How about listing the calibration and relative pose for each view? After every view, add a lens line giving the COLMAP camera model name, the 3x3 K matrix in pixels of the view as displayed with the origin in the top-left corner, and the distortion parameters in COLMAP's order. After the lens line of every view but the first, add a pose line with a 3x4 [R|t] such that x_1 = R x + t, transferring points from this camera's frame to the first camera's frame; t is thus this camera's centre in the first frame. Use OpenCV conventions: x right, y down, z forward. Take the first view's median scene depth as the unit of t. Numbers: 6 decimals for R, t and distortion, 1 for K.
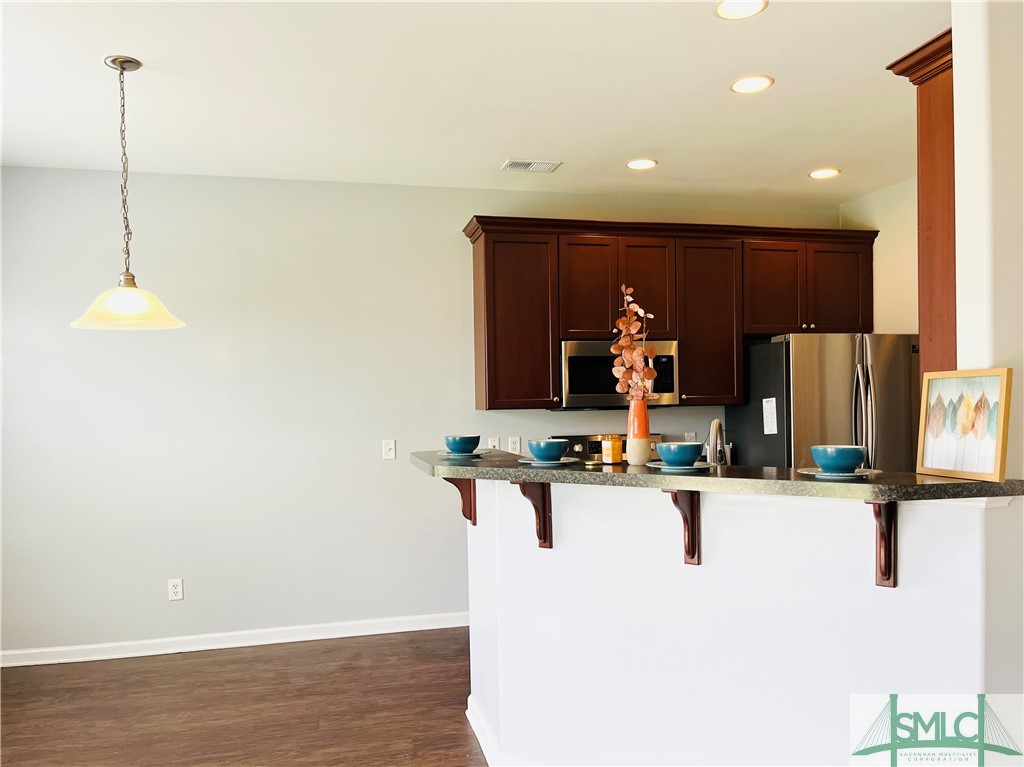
lens RADIAL K [[790.1, 0, 508.4], [0, 790.1, 401.0], [0, 0, 1]] dist [0.040028, -0.003672]
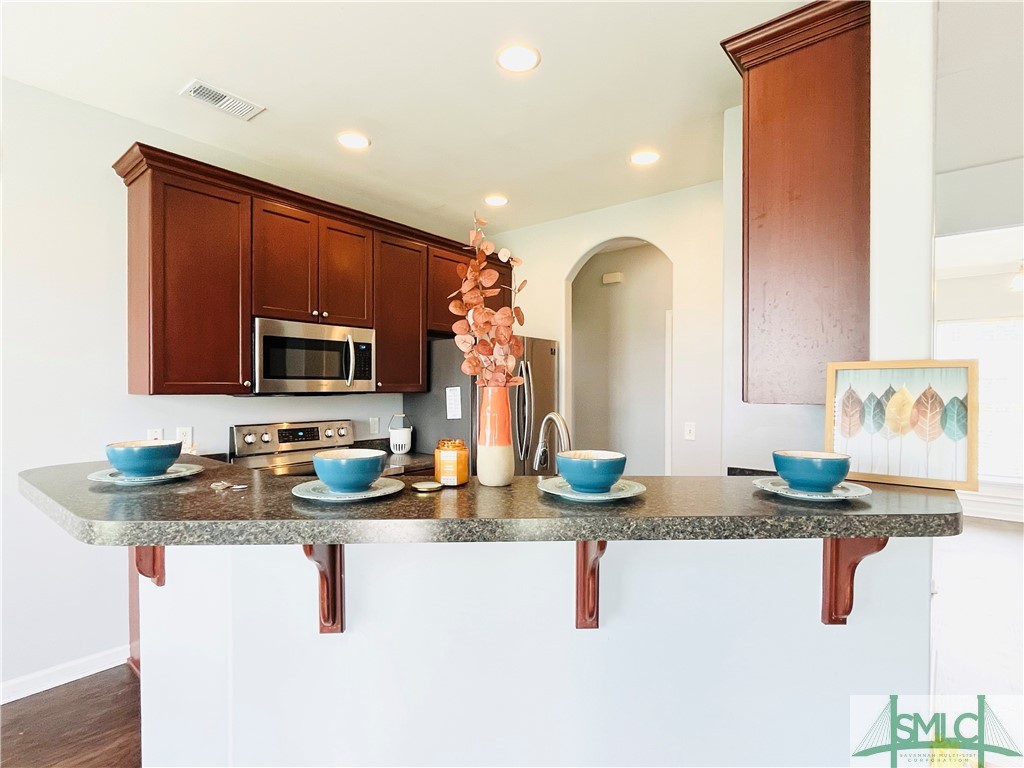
lens RADIAL K [[518.4, 0, 516.7], [0, 518.4, 391.4], [0, 0, 1]] dist [-0.001721, -0.000266]
pose [[0.796192, 0.014821, 0.604863, -0.048918], [-0.017897, 0.999839, -0.000941, 0.001638], [-0.604779, -0.010076, 0.796329, 0.370057]]
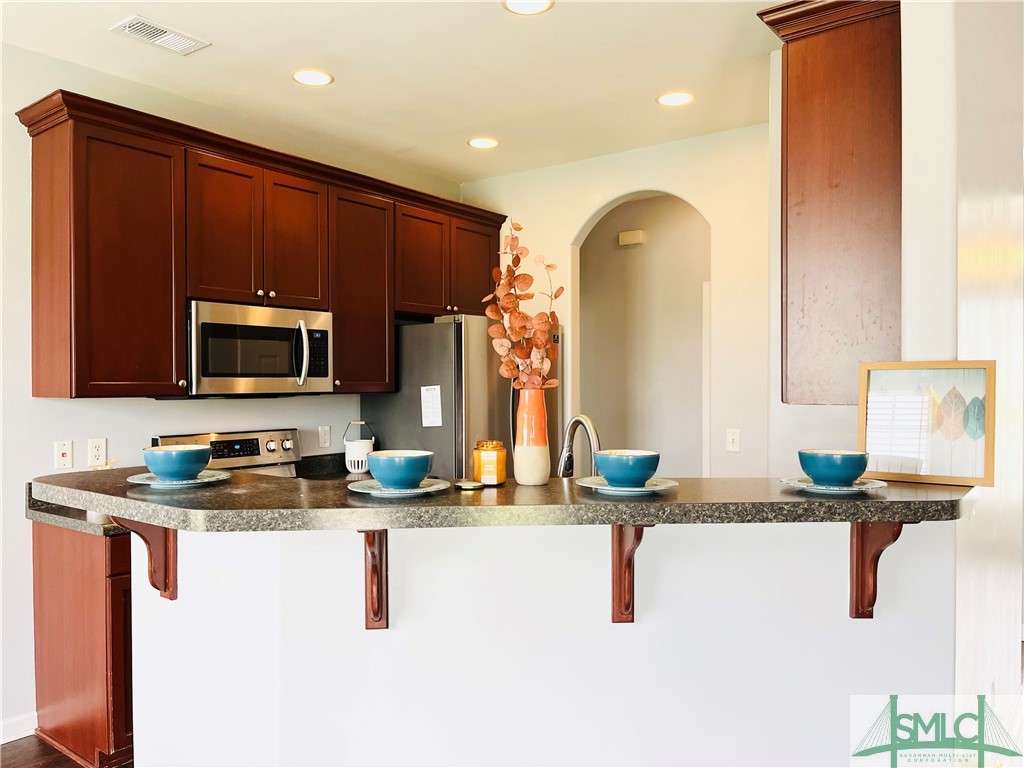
lens RADIAL K [[785.6, 0, 512.0], [0, 785.6, 384.0], [0, 0, 1]] dist [0.075629, -0.114010]
pose [[0.772255, 0.015095, 0.635134, -0.160683], [-0.013210, 0.999883, -0.007701, -0.000099], [-0.635176, -0.002443, 0.772364, 0.280877]]
